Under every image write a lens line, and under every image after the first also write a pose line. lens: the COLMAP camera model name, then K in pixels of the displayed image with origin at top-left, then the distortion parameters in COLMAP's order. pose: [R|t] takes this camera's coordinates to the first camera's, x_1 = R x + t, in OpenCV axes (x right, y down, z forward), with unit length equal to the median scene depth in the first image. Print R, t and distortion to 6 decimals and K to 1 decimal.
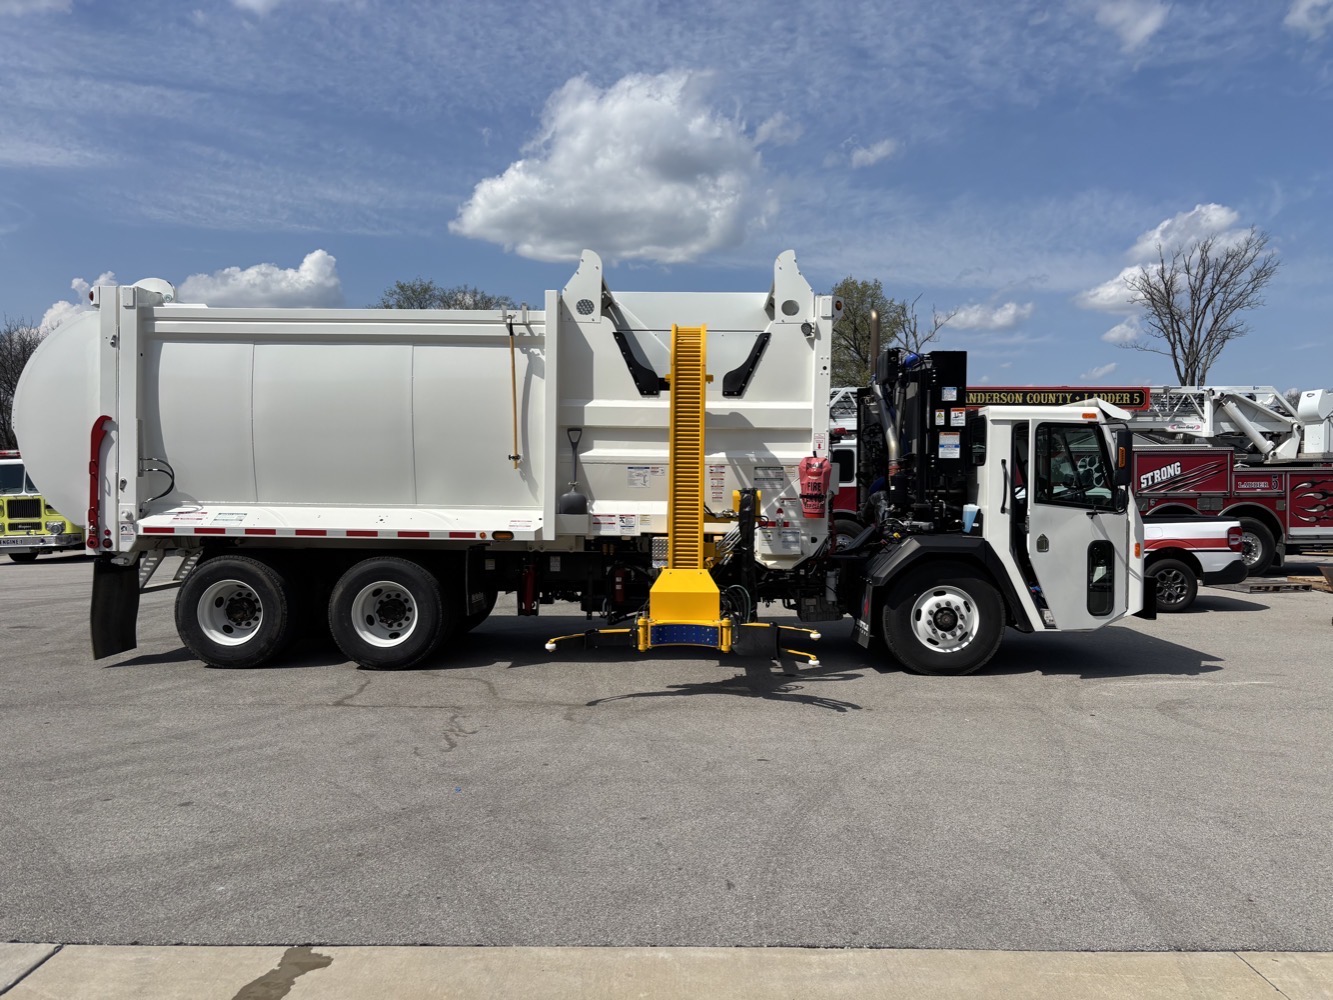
lens RADIAL K [[1002.6, 0, 673.3], [0, 1002.6, 506.9], [0, 0, 1]] dist [0.055031, -0.056504]
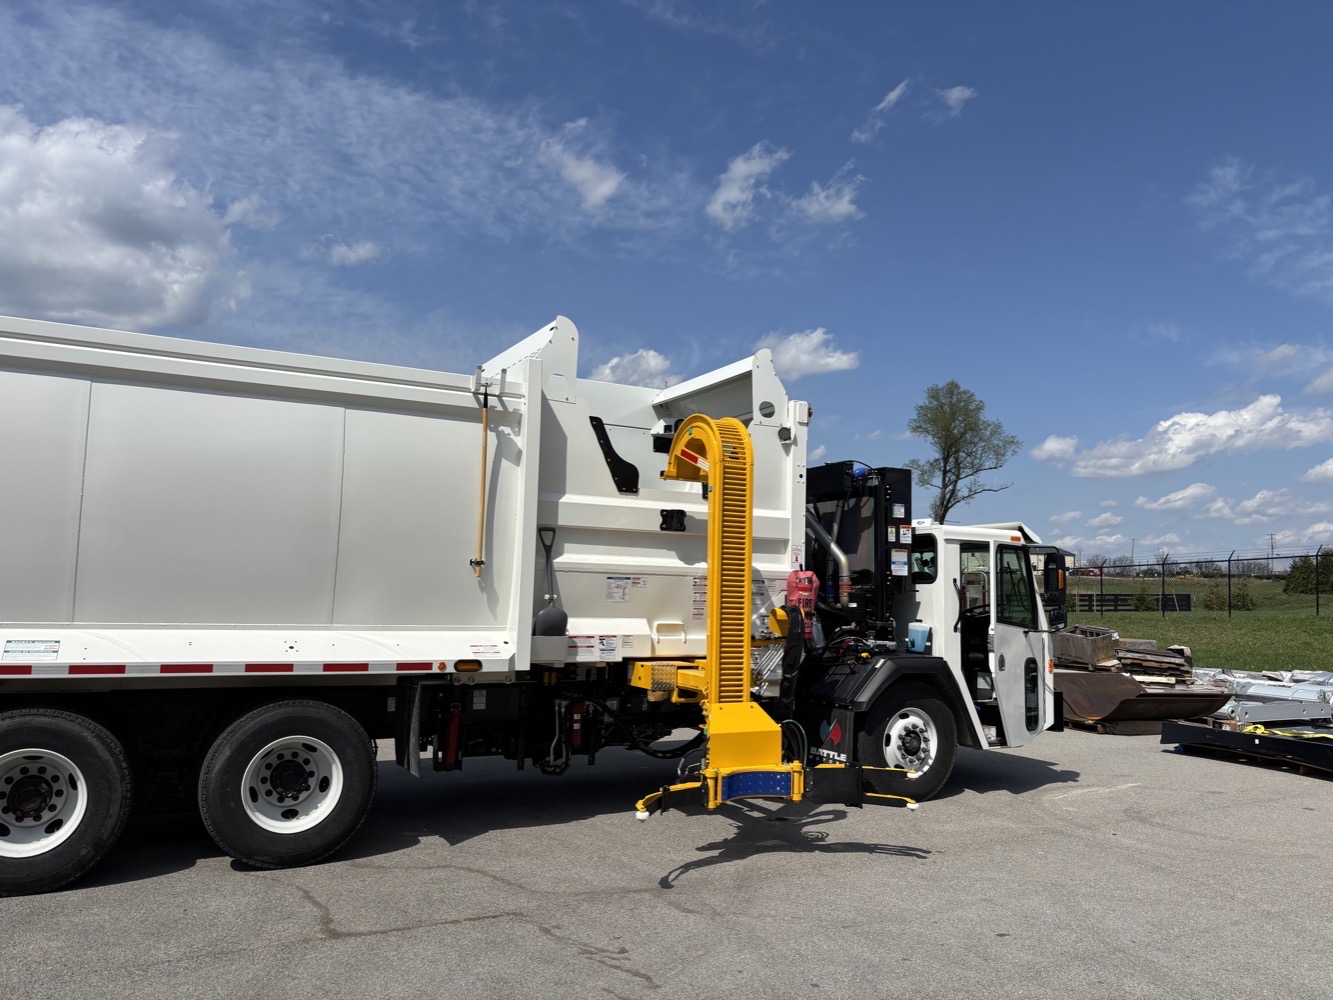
lens RADIAL K [[1002.6, 0, 672.8], [0, 1002.6, 498.6], [0, 0, 1]] dist [0.055031, -0.056504]
pose [[0.869868, 0.058139, 0.489847, -0.410401], [-0.003631, 0.993758, -0.111499, -0.012426], [-0.493272, 0.095211, 0.864649, 0.250287]]
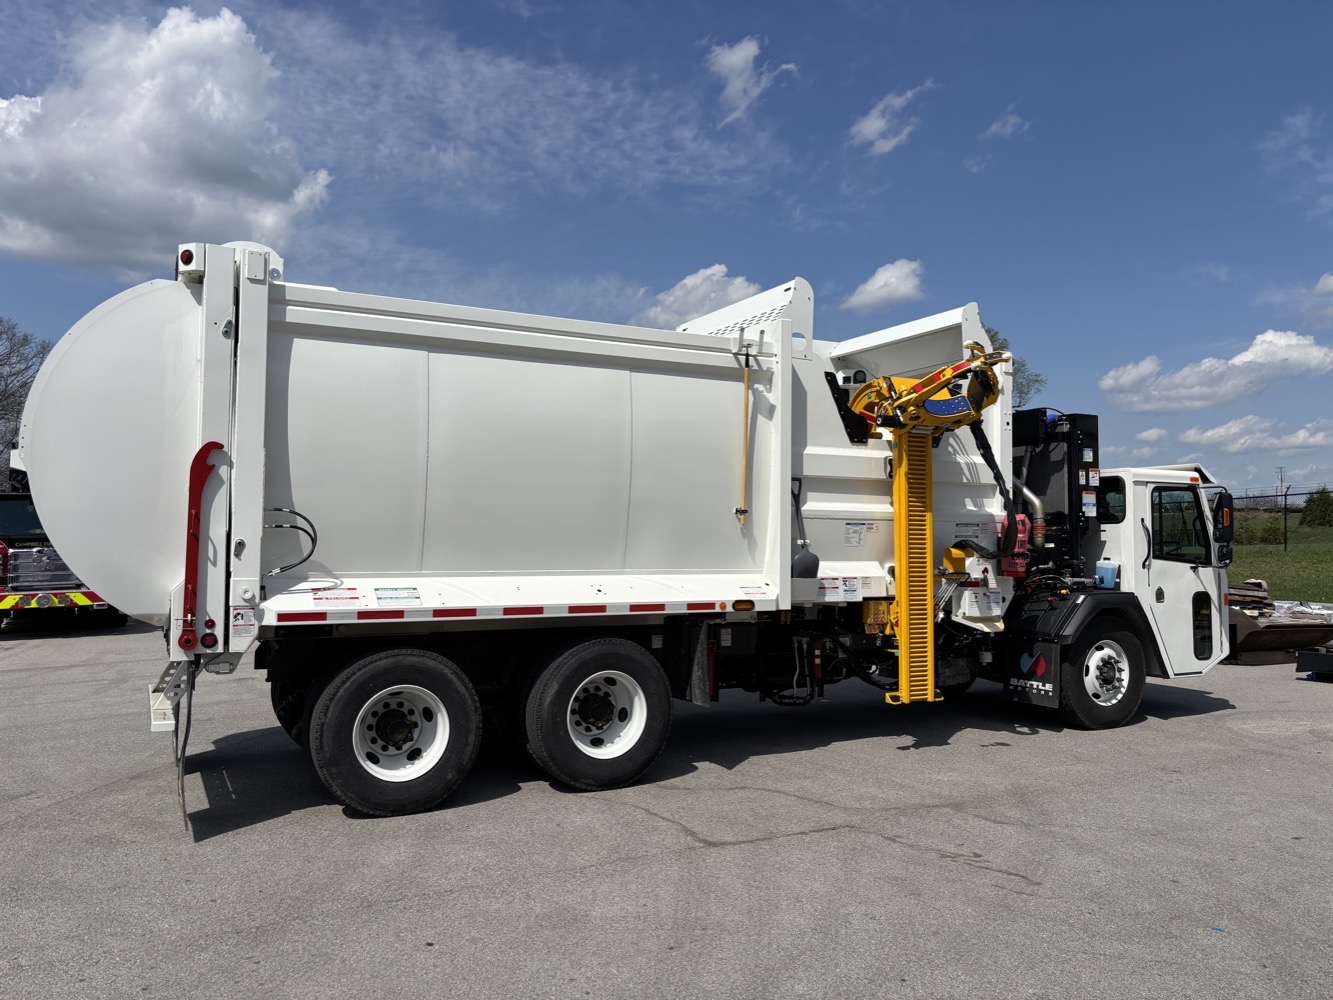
lens RADIAL K [[1002.6, 0, 663.5], [0, 1002.6, 484.5], [0, 0, 1]] dist [0.055031, -0.056504]
pose [[0.875046, 0.022187, 0.483531, -0.621030], [0.013166, 0.997488, -0.069597, -0.014410], [-0.483861, 0.067266, 0.872556, 0.300781]]
